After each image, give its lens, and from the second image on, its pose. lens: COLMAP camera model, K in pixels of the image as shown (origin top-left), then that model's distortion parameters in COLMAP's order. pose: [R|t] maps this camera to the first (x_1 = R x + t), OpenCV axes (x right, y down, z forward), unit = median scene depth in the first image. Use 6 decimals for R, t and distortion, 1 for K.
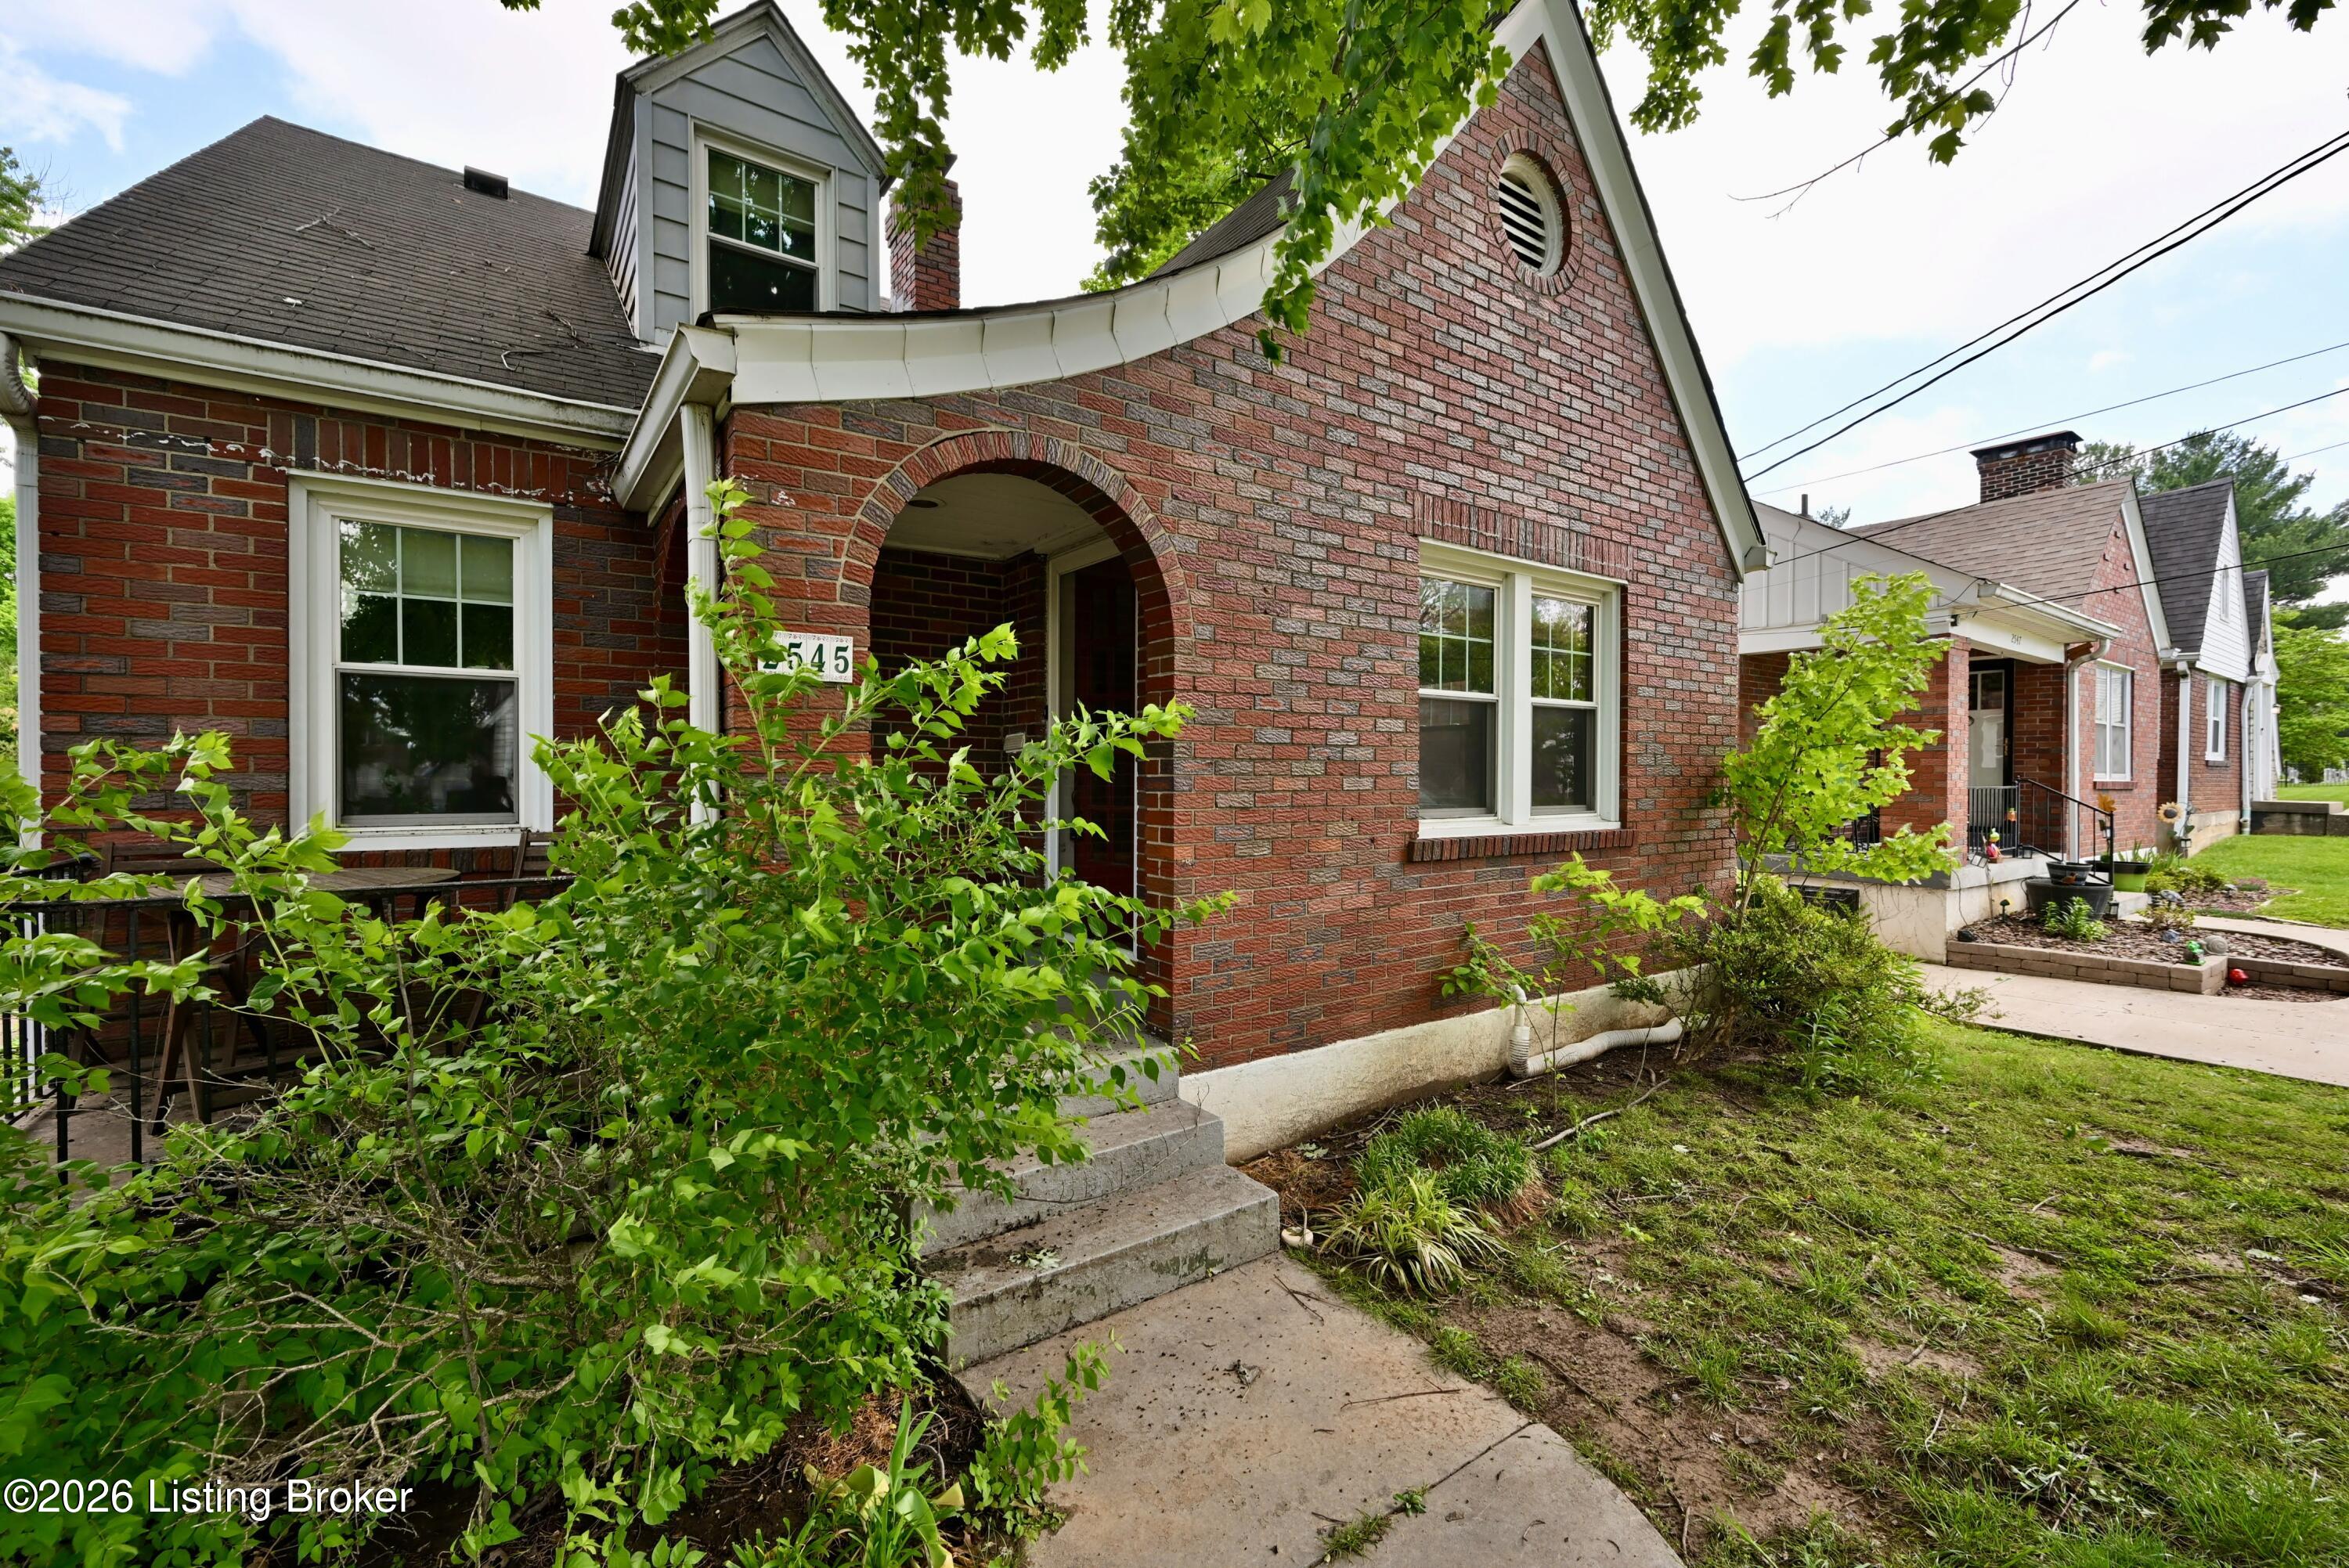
lens RADIAL K [[969.1, 0, 1174.0], [0, 969.1, 784.7], [0, 0, 1]] dist [0.000660, 0.000786]
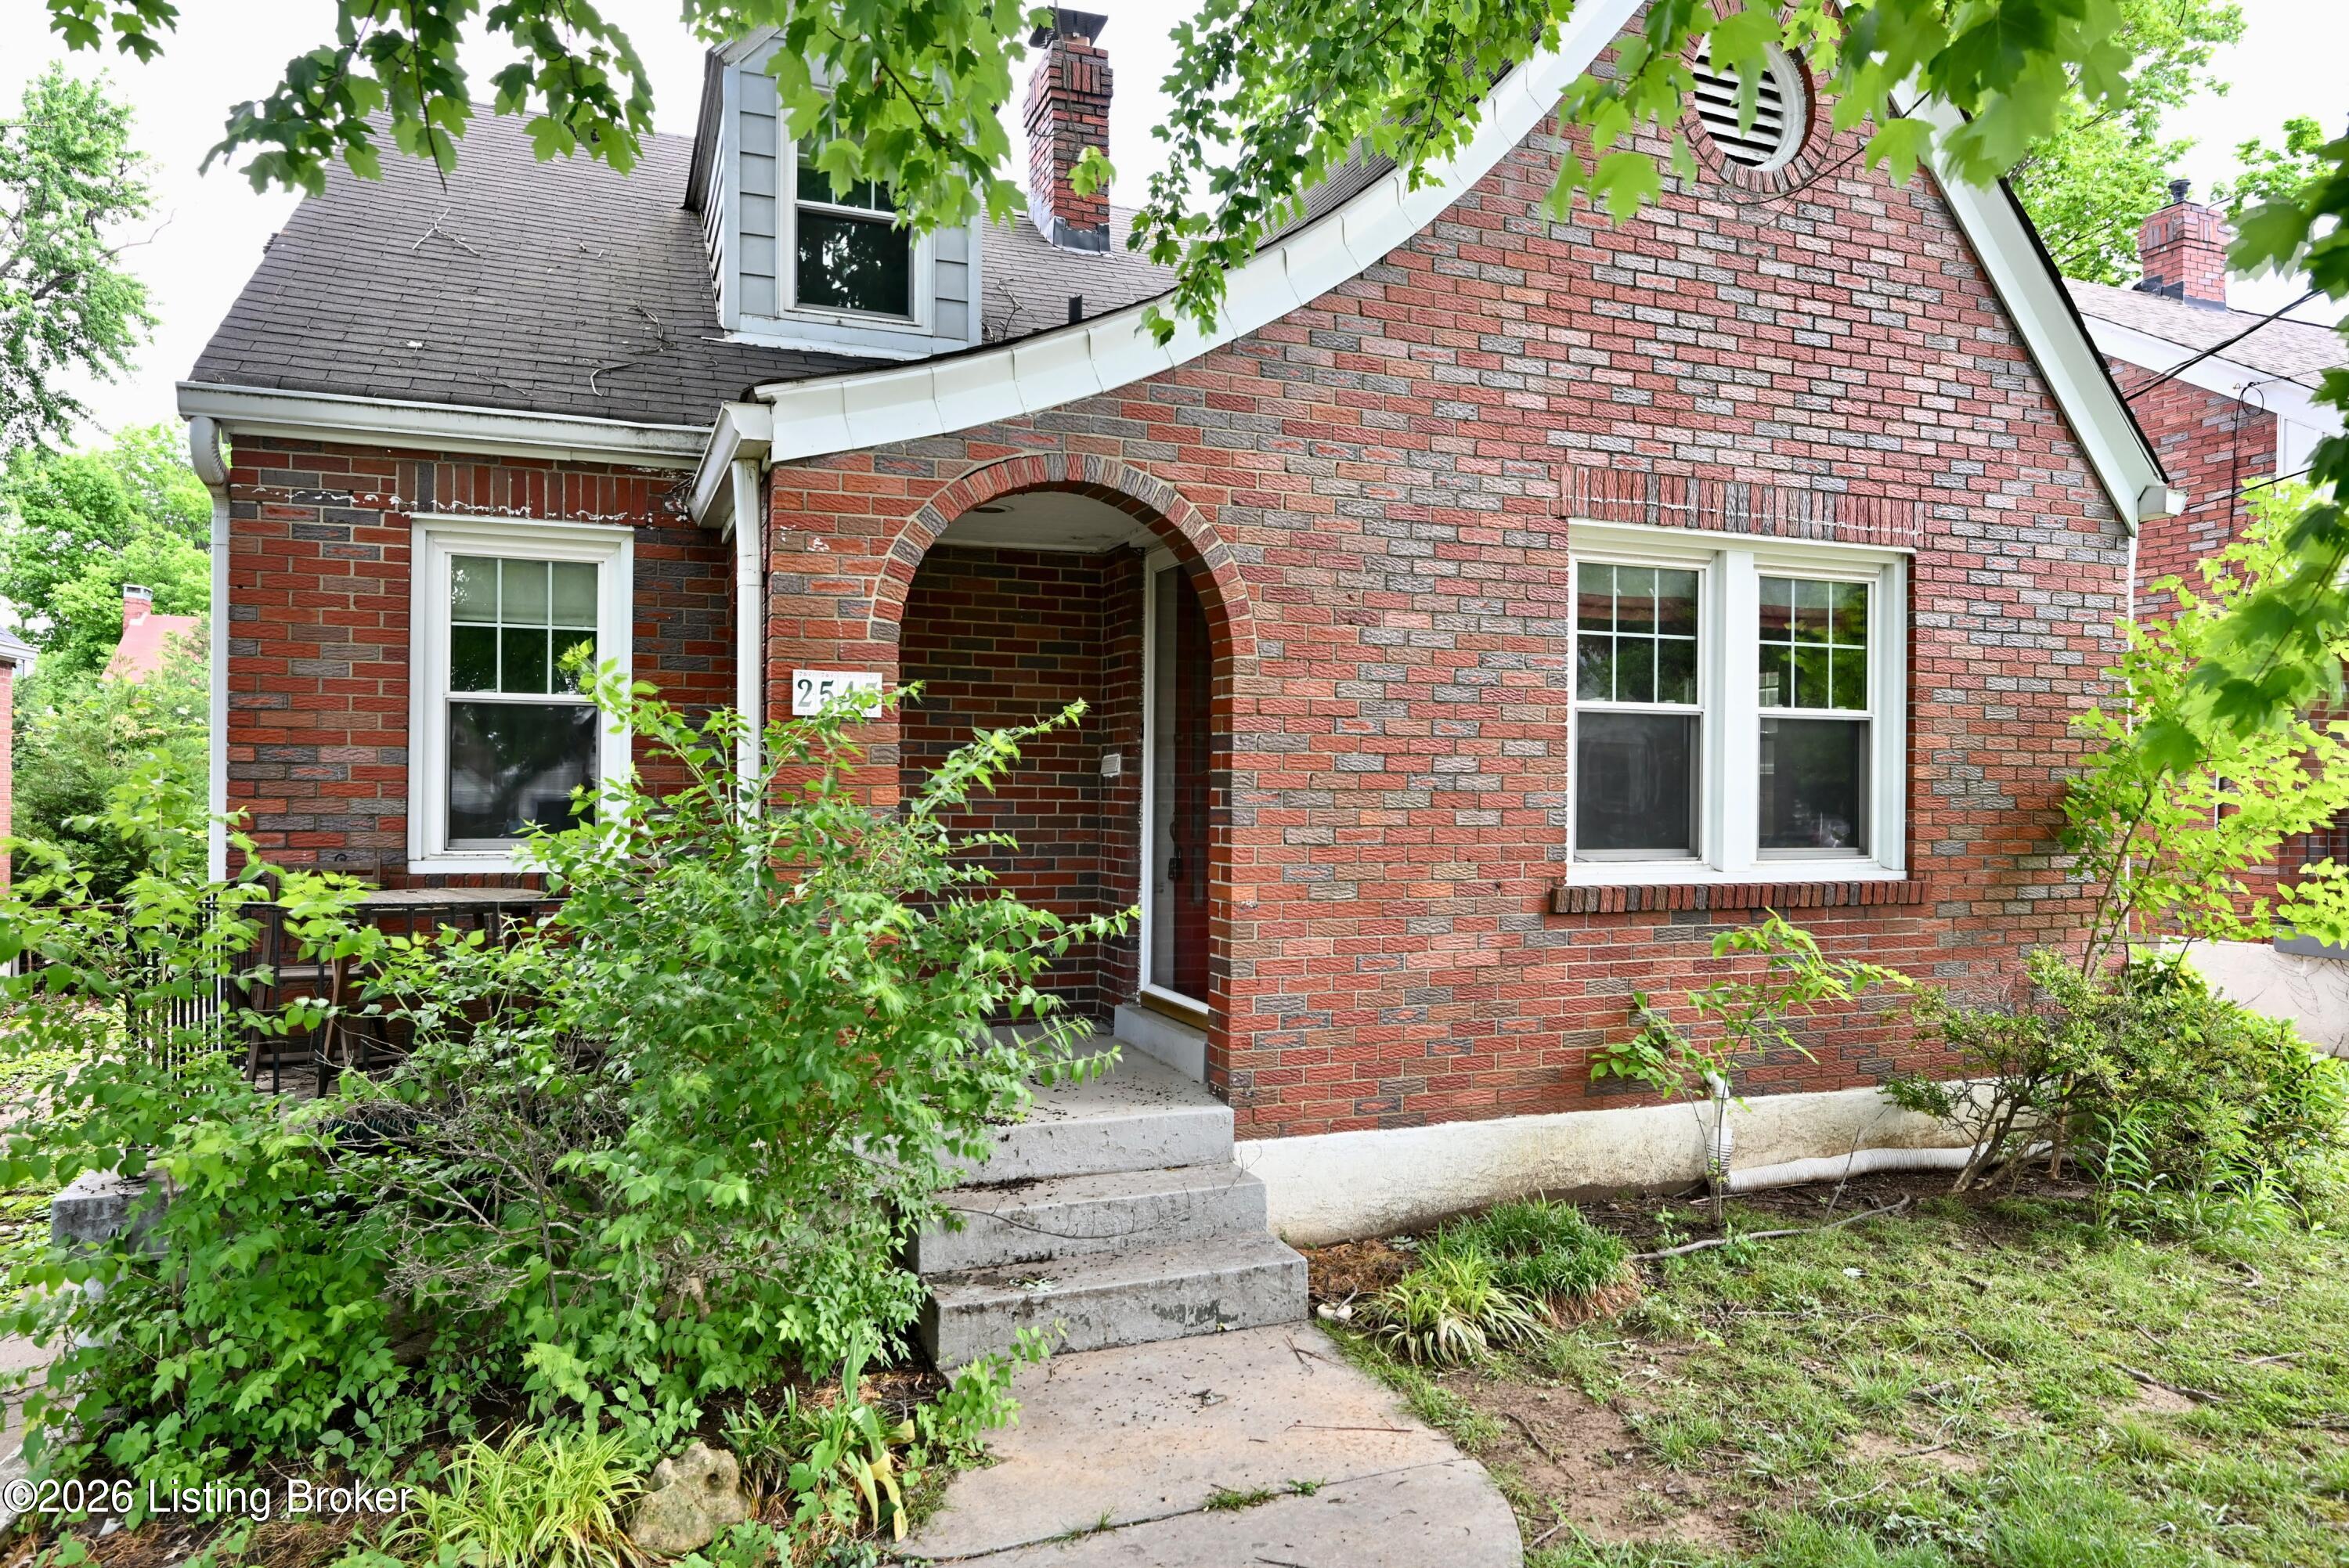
lens RADIAL K [[1494.2, 0, 1176.6], [0, 1494.2, 785.2], [0, 0, 1]] dist [0.000802, -0.003170]
pose [[0.971728, 0.005384, -0.236042, 0.260912], [-0.008519, 0.999889, -0.012263, -0.012216], [0.235950, 0.013927, 0.971665, -0.350116]]
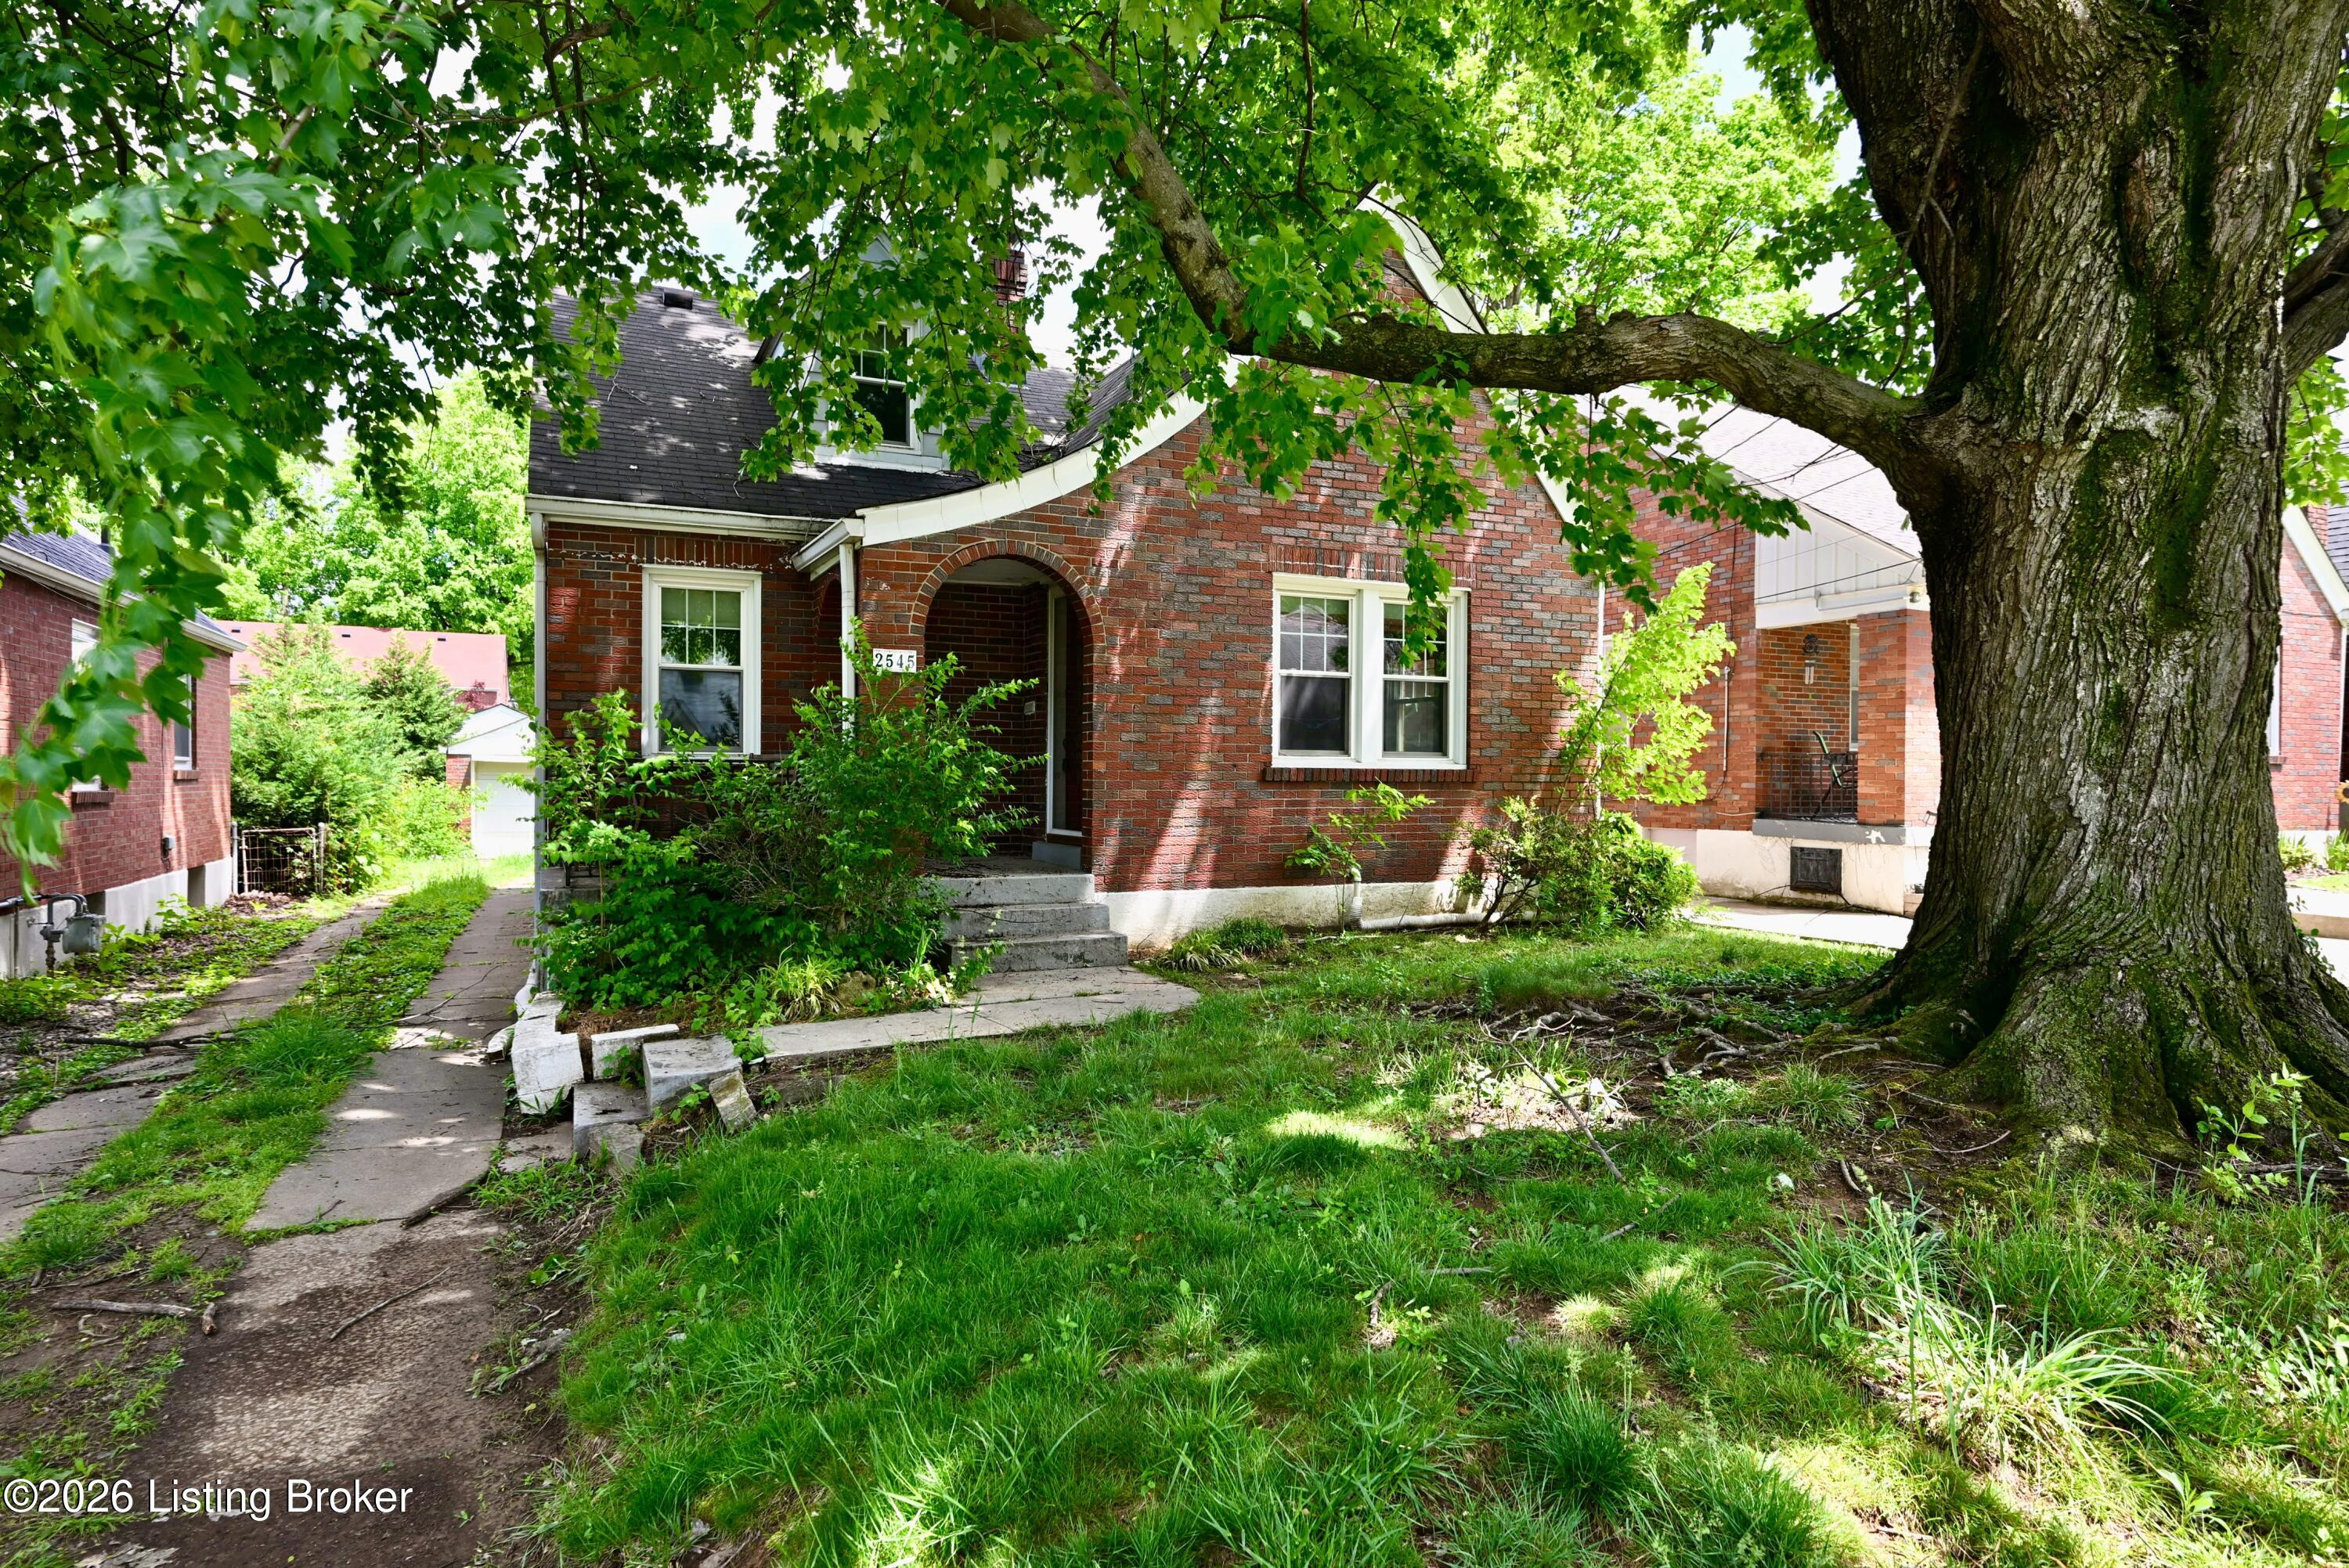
lens RADIAL K [[1328.3, 0, 1176.2], [0, 1328.3, 790.2], [0, 0, 1]] dist [0.000999, 0.000061]
pose [[0.985676, 0.004069, -0.168602, 0.522188], [-0.004468, 0.999988, -0.001991, 0.111722], [0.168591, 0.002715, 0.985682, -1.278994]]
